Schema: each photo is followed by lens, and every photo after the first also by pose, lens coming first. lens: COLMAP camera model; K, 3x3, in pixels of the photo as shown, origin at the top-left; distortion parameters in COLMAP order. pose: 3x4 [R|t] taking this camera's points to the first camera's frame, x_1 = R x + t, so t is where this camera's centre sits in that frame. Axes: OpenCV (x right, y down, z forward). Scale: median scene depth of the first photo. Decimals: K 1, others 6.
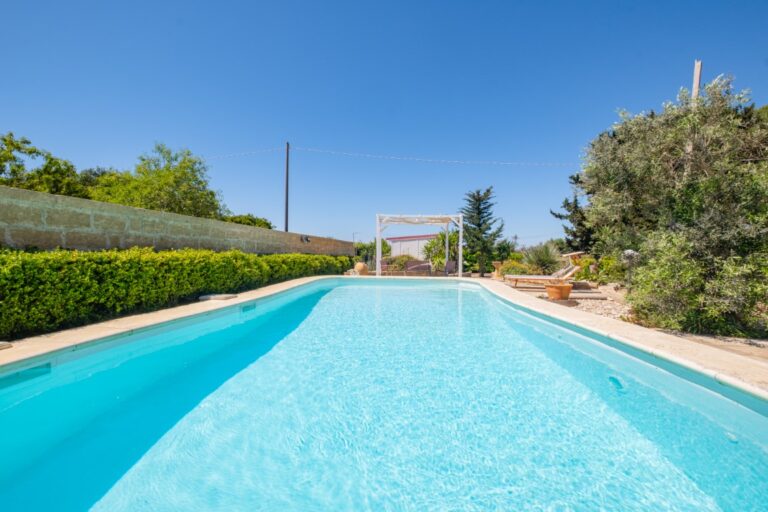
lens RADIAL K [[333.0, 0, 390.4], [0, 333.0, 253.1], [0, 0, 1]] dist [-0.010150, -0.000912]
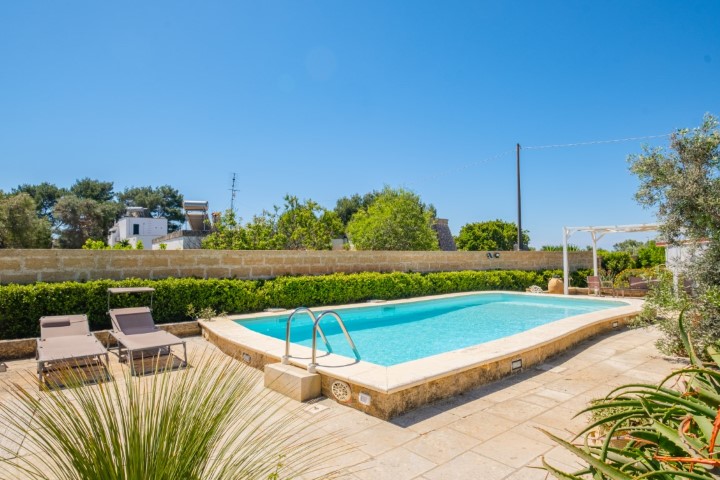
lens RADIAL K [[437.3, 0, 362.4], [0, 437.3, 214.2], [0, 0, 1]] dist [-0.009421, 0.001094]
pose [[0.698587, -0.087403, -0.710167, 0.541808], [0.015767, 0.994151, -0.106845, -0.036947], [0.715351, 0.063443, 0.695879, -0.322897]]
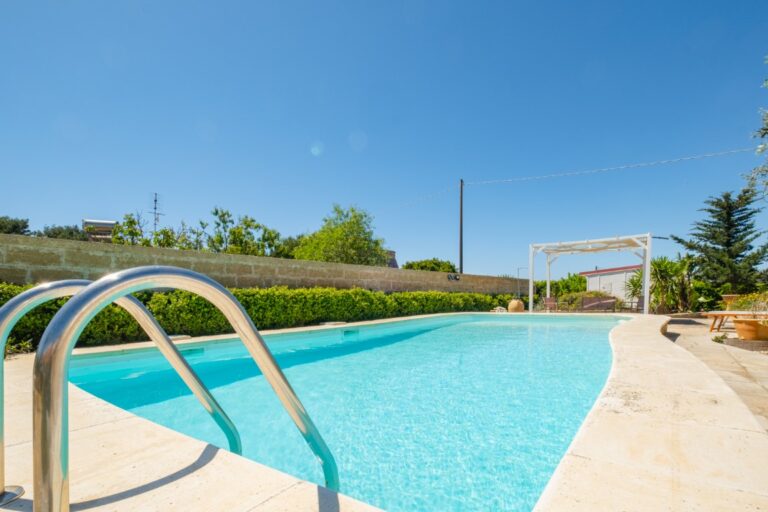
lens RADIAL K [[369.4, 0, 396.4], [0, 369.4, 312.4], [0, 0, 1]] dist [-0.003103, -0.002928]
pose [[0.844576, -0.011349, -0.535316, 0.228955], [0.032255, 0.999038, 0.029708, 0.028497], [0.534464, -0.042357, 0.844129, -0.031555]]
